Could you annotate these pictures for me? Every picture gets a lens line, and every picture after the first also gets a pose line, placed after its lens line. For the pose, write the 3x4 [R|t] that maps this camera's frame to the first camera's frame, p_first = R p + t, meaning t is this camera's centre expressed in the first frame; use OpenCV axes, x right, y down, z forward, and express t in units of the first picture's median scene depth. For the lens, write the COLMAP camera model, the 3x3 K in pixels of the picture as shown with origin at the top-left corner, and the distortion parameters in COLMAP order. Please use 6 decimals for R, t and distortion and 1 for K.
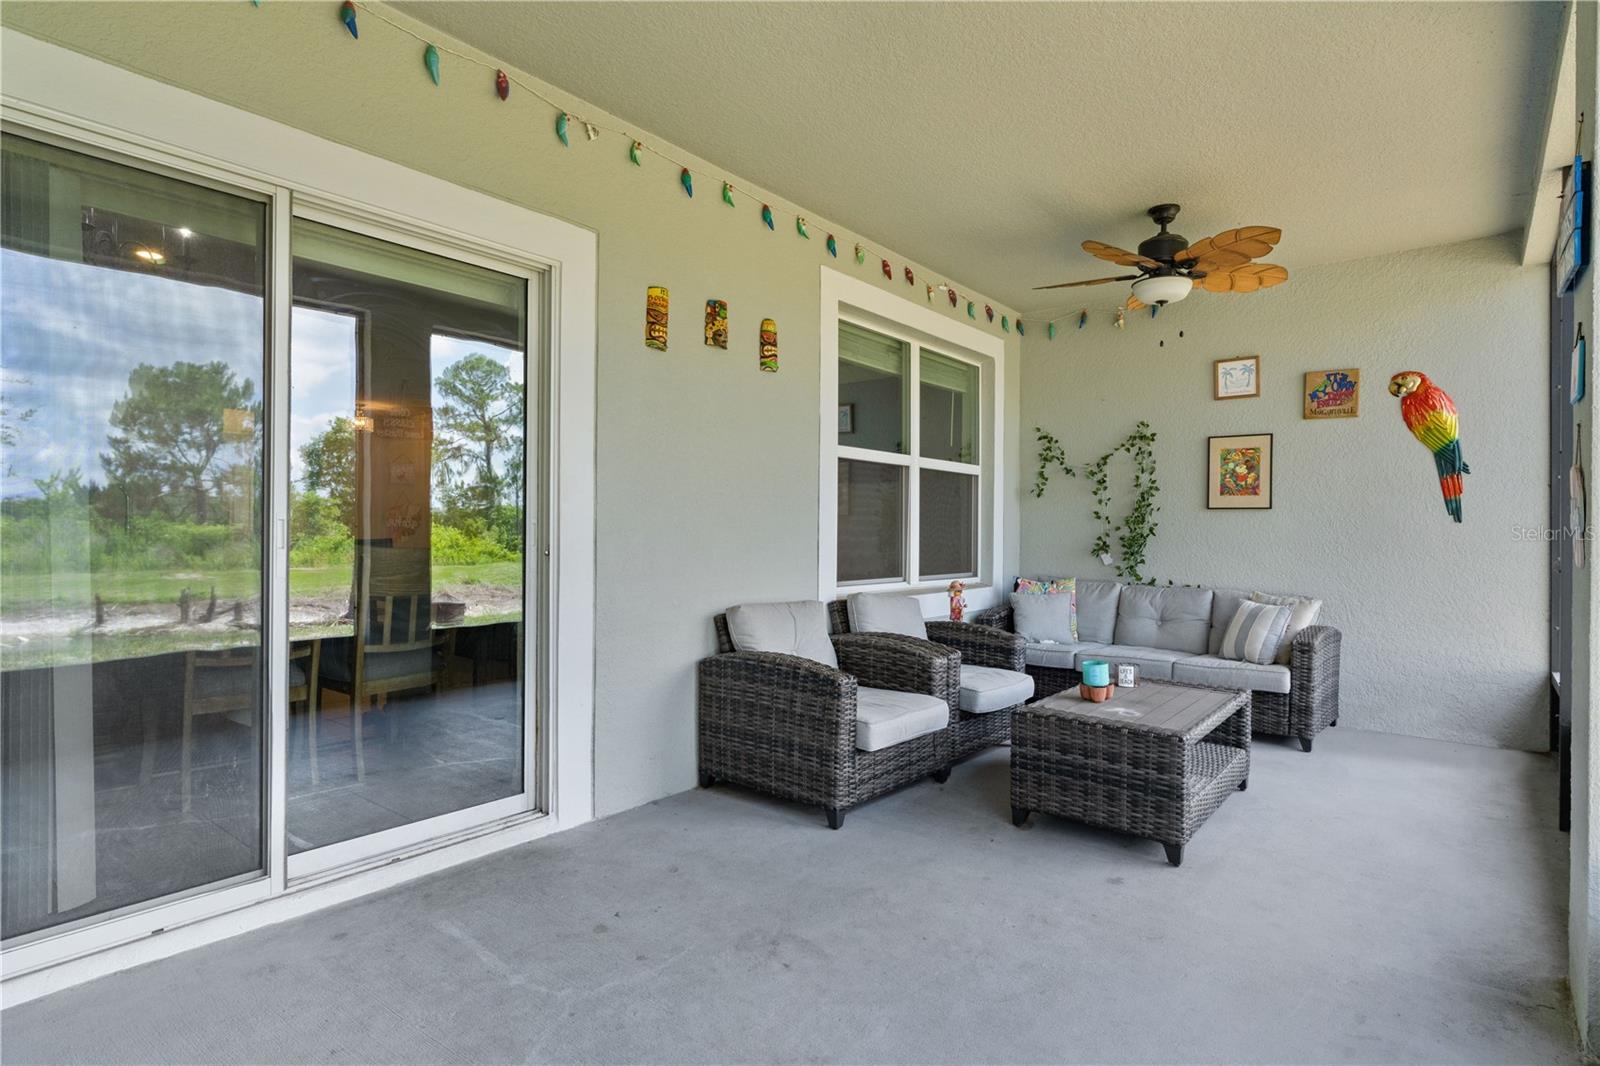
lens RADIAL K [[835.2, 0, 803.0], [0, 835.2, 527.2], [0, 0, 1]] dist [-0.001013, -0.000236]
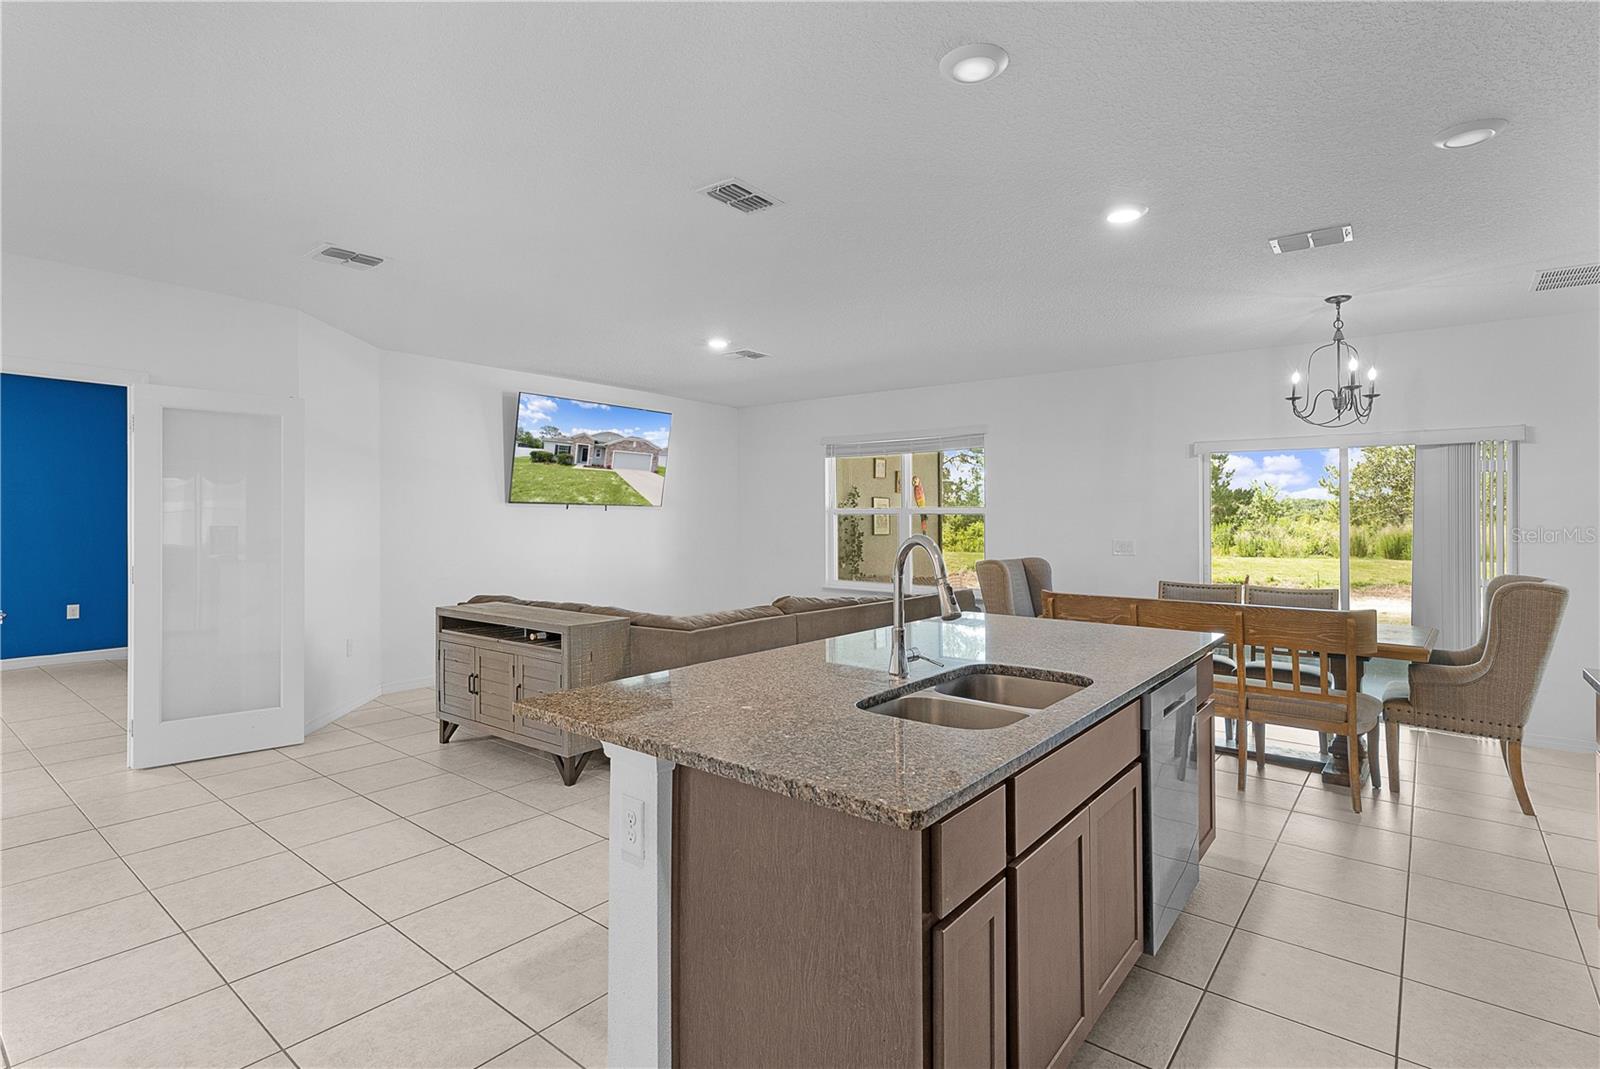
lens RADIAL K [[779.0, 0, 805.2], [0, 779.0, 519.8], [0, 0, 1]] dist [0.001290, 0.000590]
pose [[-0.001546, -0.007895, 0.999968, -1.326369], [-0.011493, 0.999903, 0.007877, -0.070551], [-0.999933, -0.011480, -0.001636, 1.180938]]
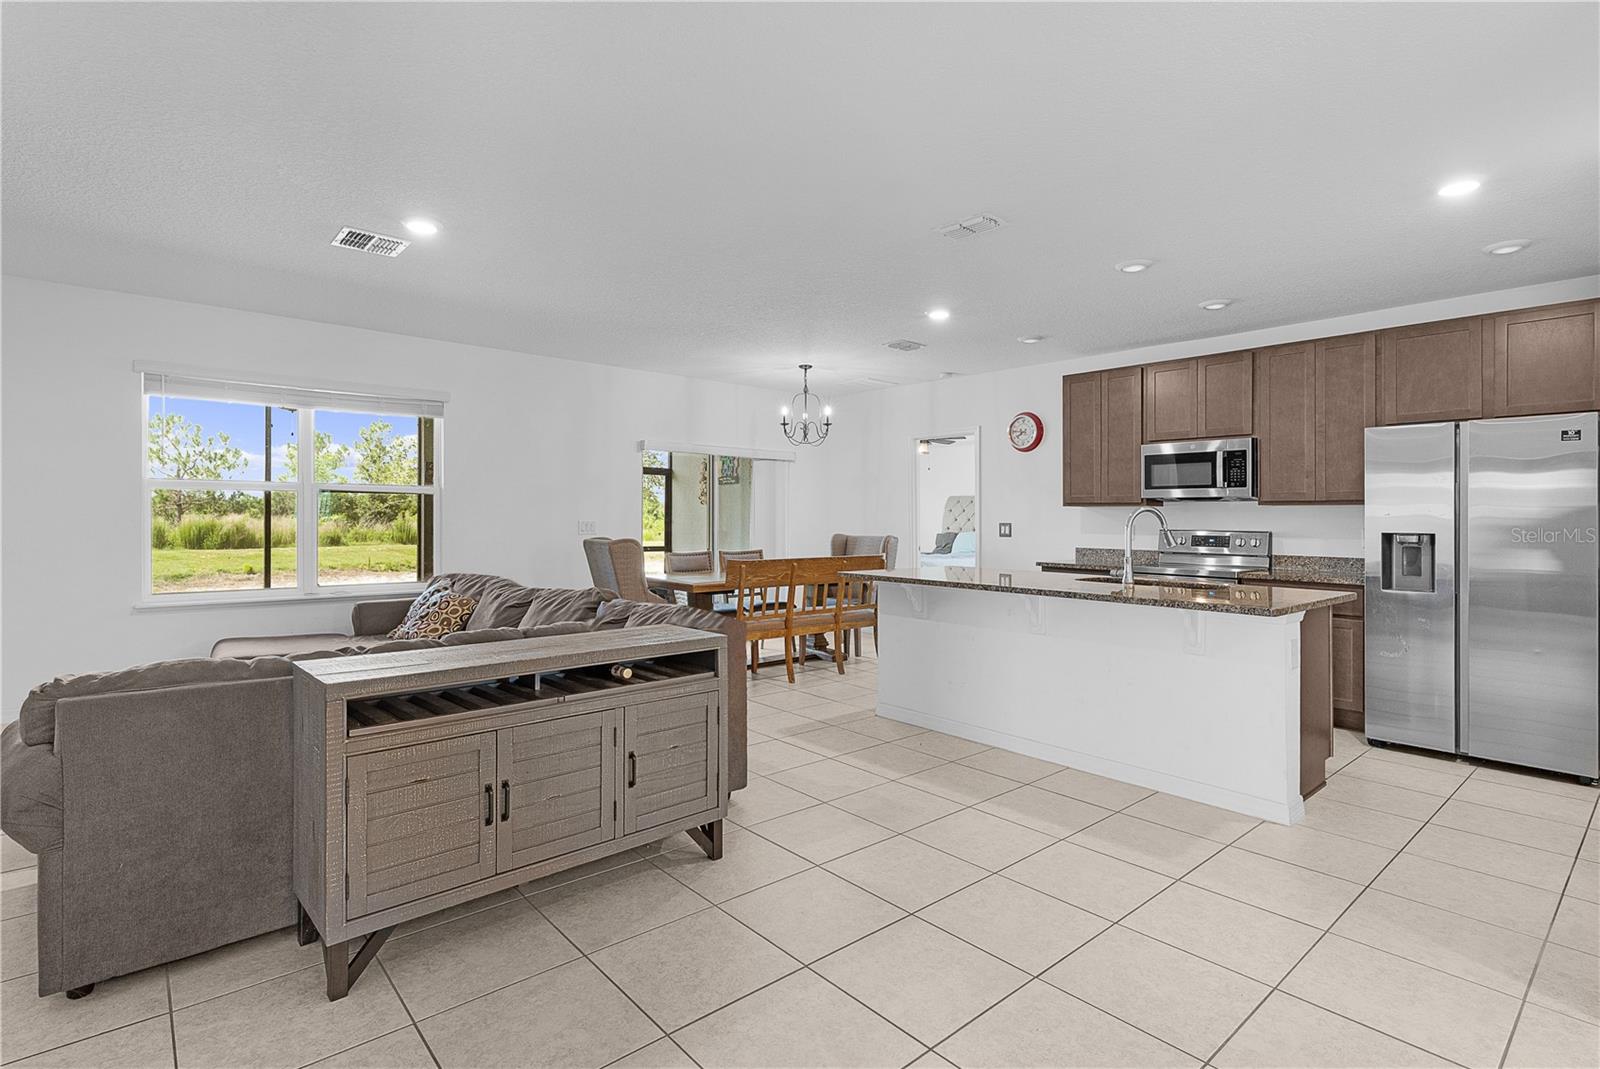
lens RADIAL K [[779.0, 0, 805.2], [0, 779.0, 519.8], [0, 0, 1]] dist [0.001290, 0.000590]
pose [[-0.985430, -0.013909, 0.169511, -0.727792], [-0.014497, 0.999892, -0.002229, -0.040431], [-0.169462, -0.004654, -0.985526, 1.925542]]
